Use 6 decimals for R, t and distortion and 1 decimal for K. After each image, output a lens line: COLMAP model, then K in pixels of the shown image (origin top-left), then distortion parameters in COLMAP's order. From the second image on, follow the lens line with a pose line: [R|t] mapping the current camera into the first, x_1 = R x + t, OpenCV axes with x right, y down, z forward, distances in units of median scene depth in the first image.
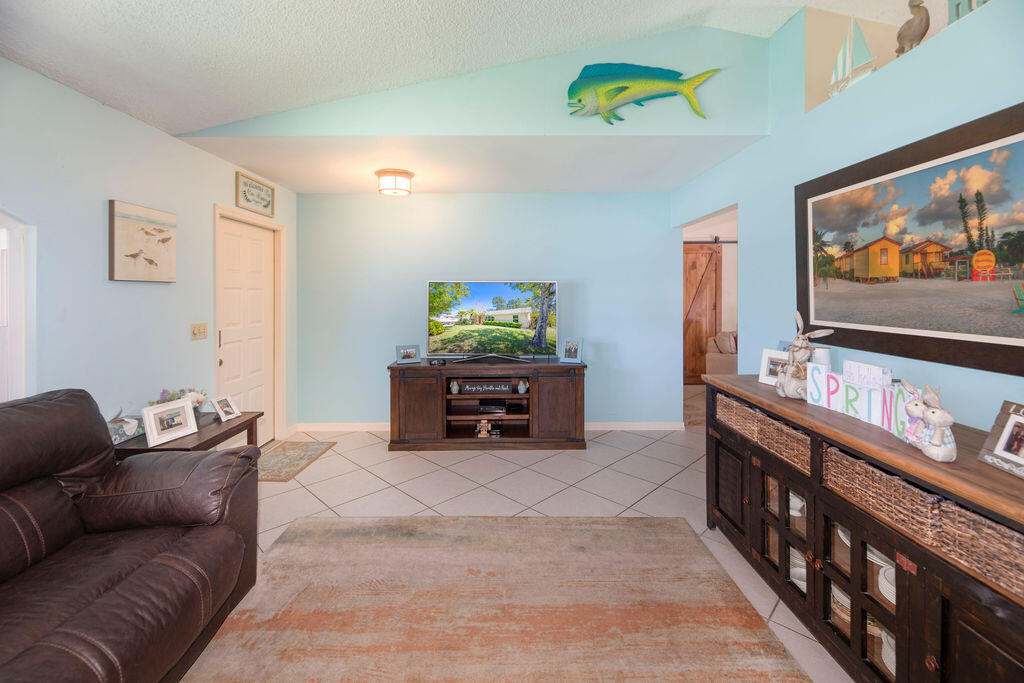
lens RADIAL K [[450.7, 0, 511.6], [0, 450.7, 294.6], [0, 0, 1]] dist [-0.050083, -0.000441]
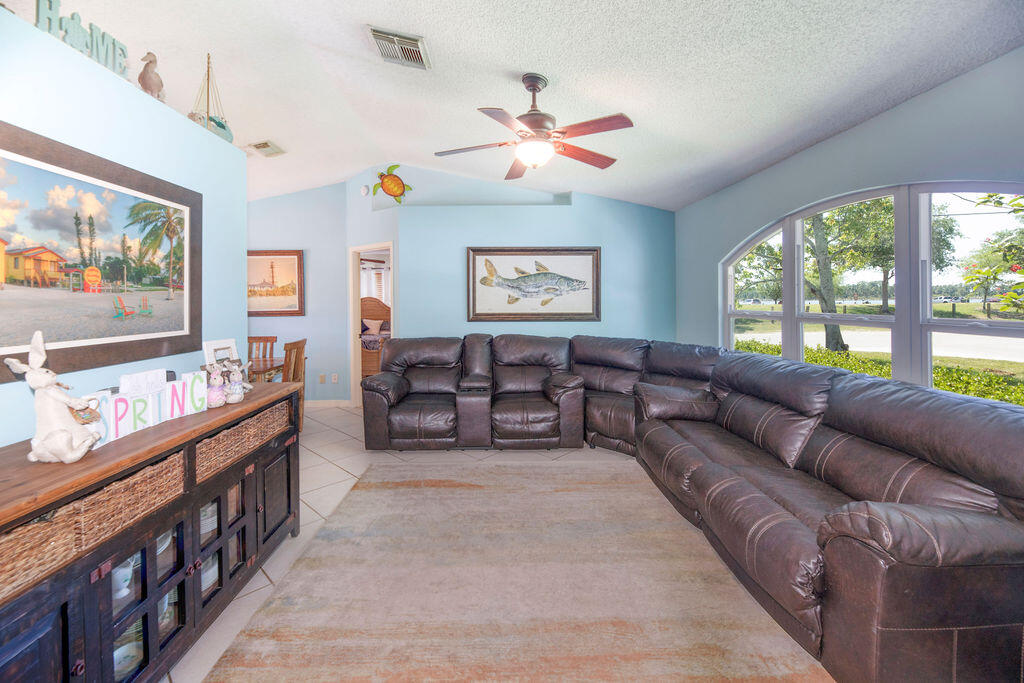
lens RADIAL K [[432.5, 0, 508.6], [0, 432.5, 301.8], [0, 0, 1]] dist [-0.002738, -0.000699]
pose [[-0.999888, 0.006093, -0.013692, -0.026993], [0.006018, 0.999967, 0.005519, -0.005878], [0.013725, 0.005436, -0.999891, 1.970238]]
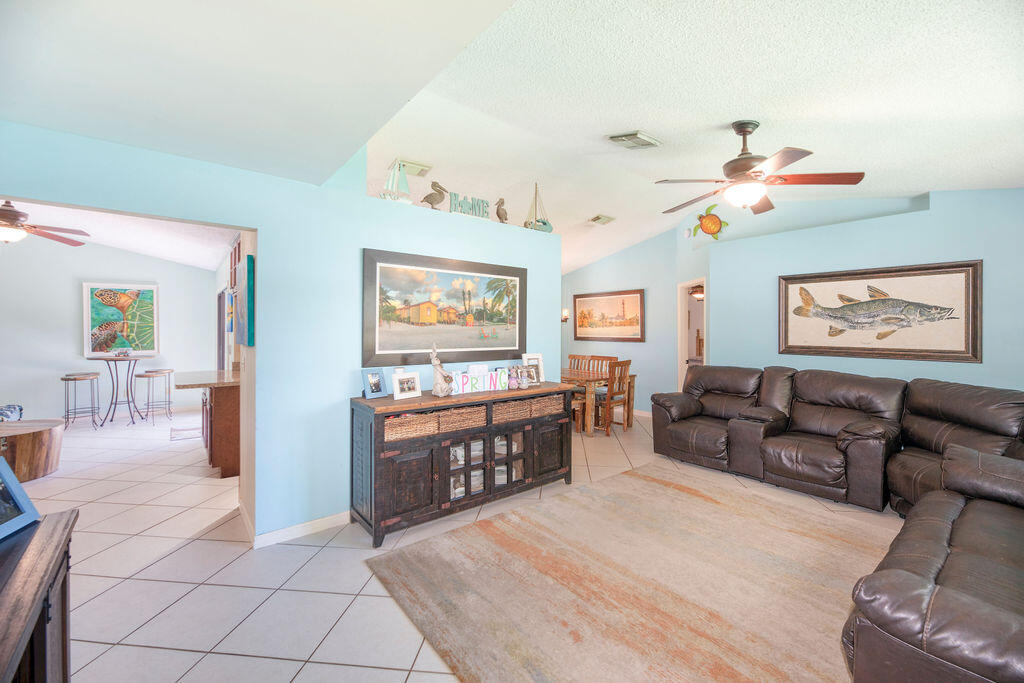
lens RADIAL K [[411.3, 0, 512.2], [0, 411.3, 332.8], [0, 0, 1]] dist [-0.000383, -0.000172]
pose [[-0.638178, -0.009351, 0.769832, -0.815868], [-0.002366, 0.999945, 0.010185, -0.018306], [-0.769885, 0.004679, -0.638166, 2.093608]]
